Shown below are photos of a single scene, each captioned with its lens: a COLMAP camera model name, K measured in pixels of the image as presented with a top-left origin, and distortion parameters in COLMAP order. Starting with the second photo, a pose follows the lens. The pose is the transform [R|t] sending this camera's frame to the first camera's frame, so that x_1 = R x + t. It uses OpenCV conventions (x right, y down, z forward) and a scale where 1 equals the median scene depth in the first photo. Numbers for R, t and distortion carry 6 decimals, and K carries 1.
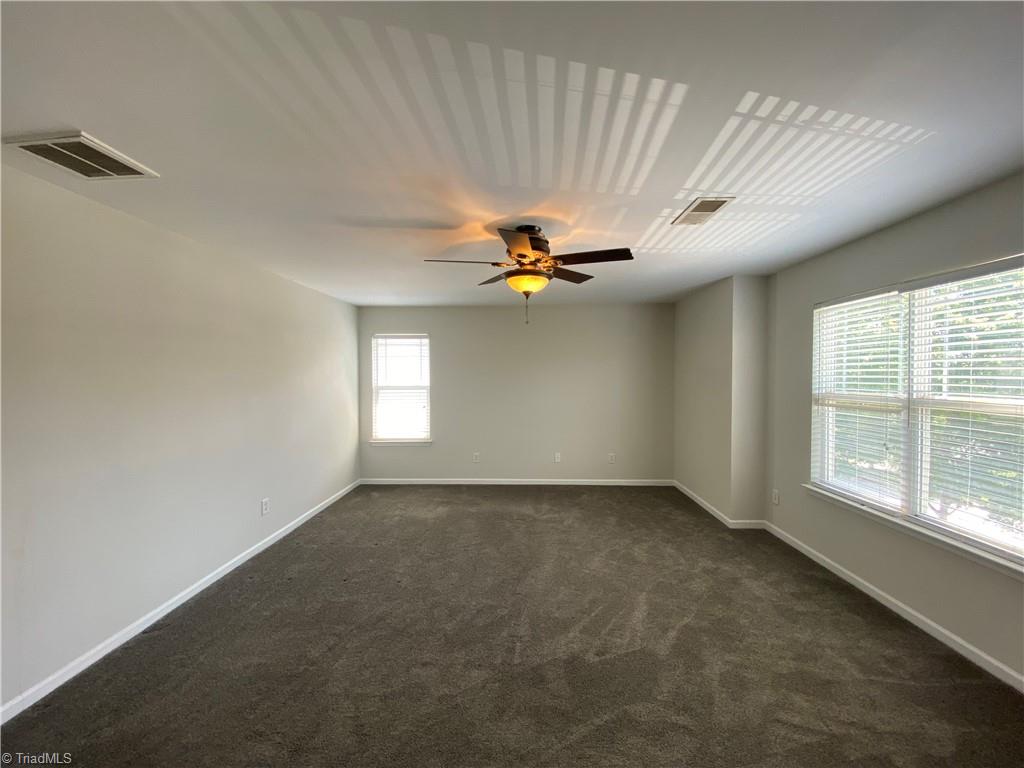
lens RADIAL K [[415.5, 0, 508.0], [0, 415.5, 383.8], [0, 0, 1]] dist [0.065792, -0.050575]
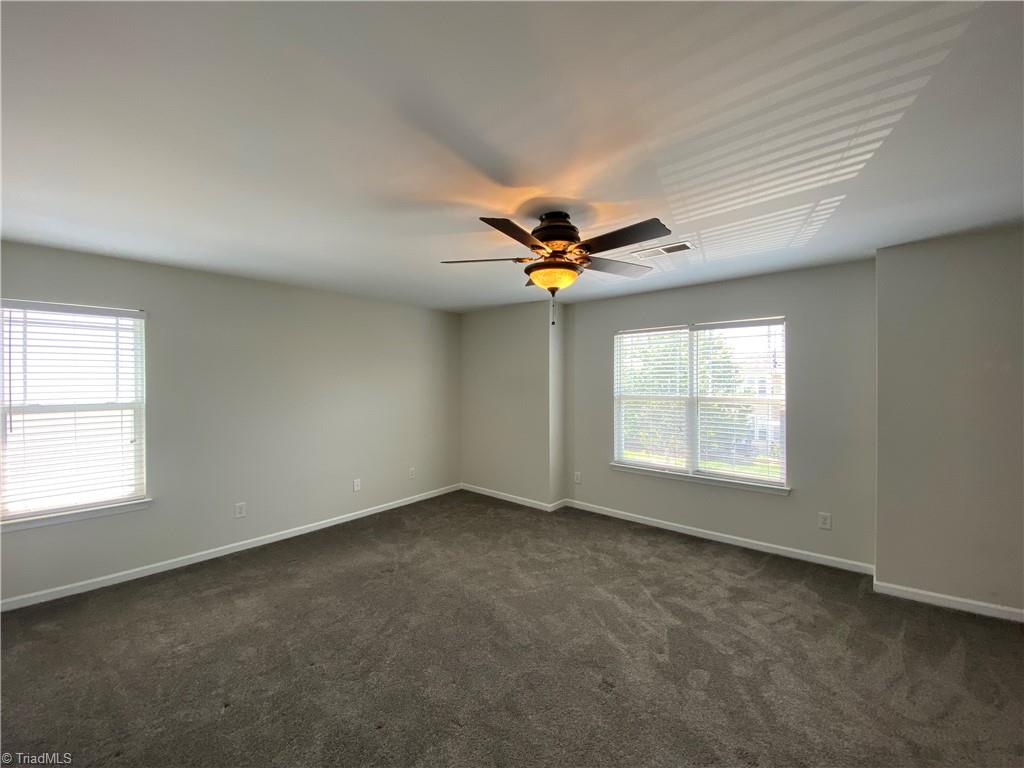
lens RADIAL K [[416.1, 0, 512.0], [0, 416.1, 384.0], [0, 0, 1]] dist [0.031662, -0.027499]
pose [[0.617168, -0.004941, 0.786816, -0.548622], [0.015753, 0.999857, -0.006078, -0.013565], [-0.786674, 0.016146, 0.617158, 0.427191]]
